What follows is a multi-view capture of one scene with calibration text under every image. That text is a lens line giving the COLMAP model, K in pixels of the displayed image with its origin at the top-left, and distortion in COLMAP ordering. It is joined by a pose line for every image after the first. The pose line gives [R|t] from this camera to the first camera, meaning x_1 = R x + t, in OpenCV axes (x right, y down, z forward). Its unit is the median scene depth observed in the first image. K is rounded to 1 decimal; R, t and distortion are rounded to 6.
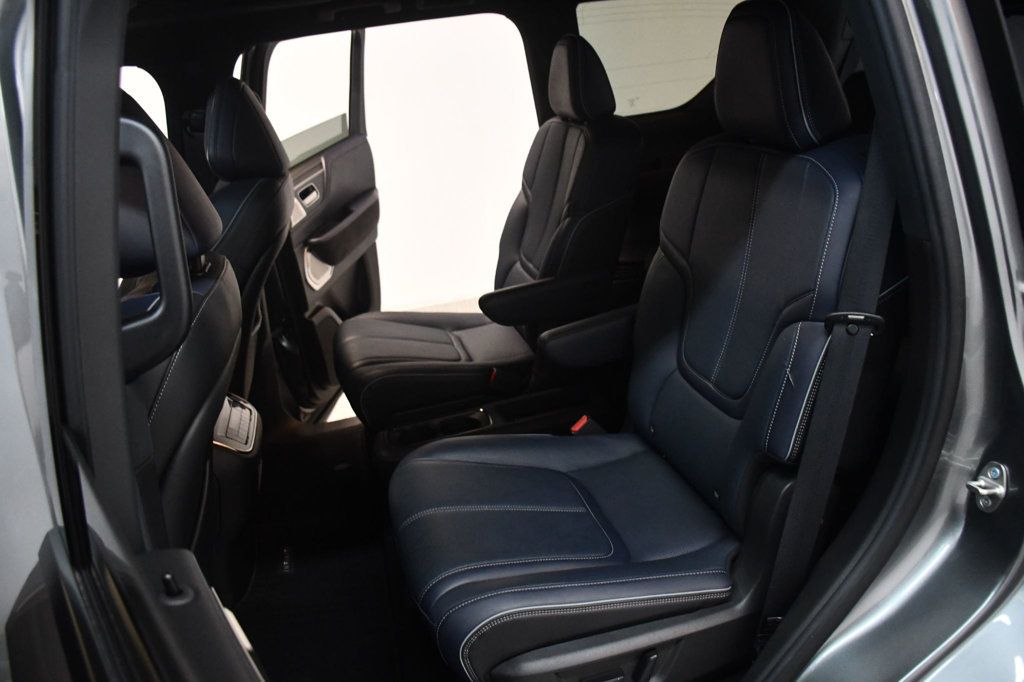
lens RADIAL K [[781.1, 0, 515.1], [0, 781.1, 360.3], [0, 0, 1]] dist [-0.179627, 0.142426]
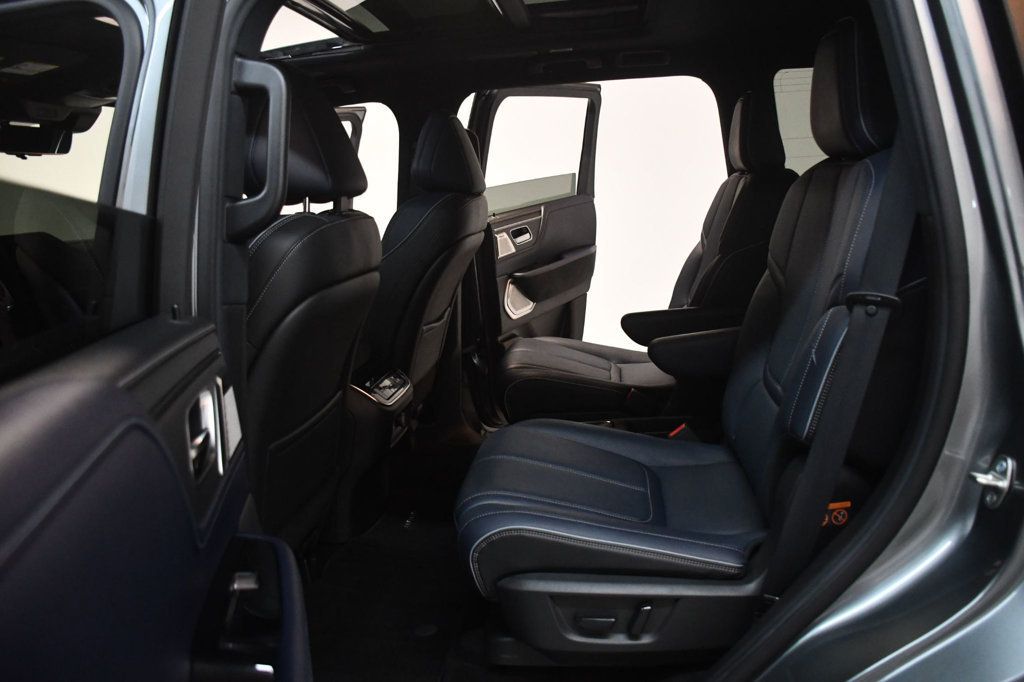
lens RADIAL K [[781.1, 0, 515.1], [0, 781.1, 360.3], [0, 0, 1]] dist [-0.179627, 0.142426]
pose [[0.932872, 0.135077, -0.333923, 0.180105], [-0.177118, 0.979228, -0.098697, 0.109971], [0.313655, 0.151216, 0.937419, -0.050374]]
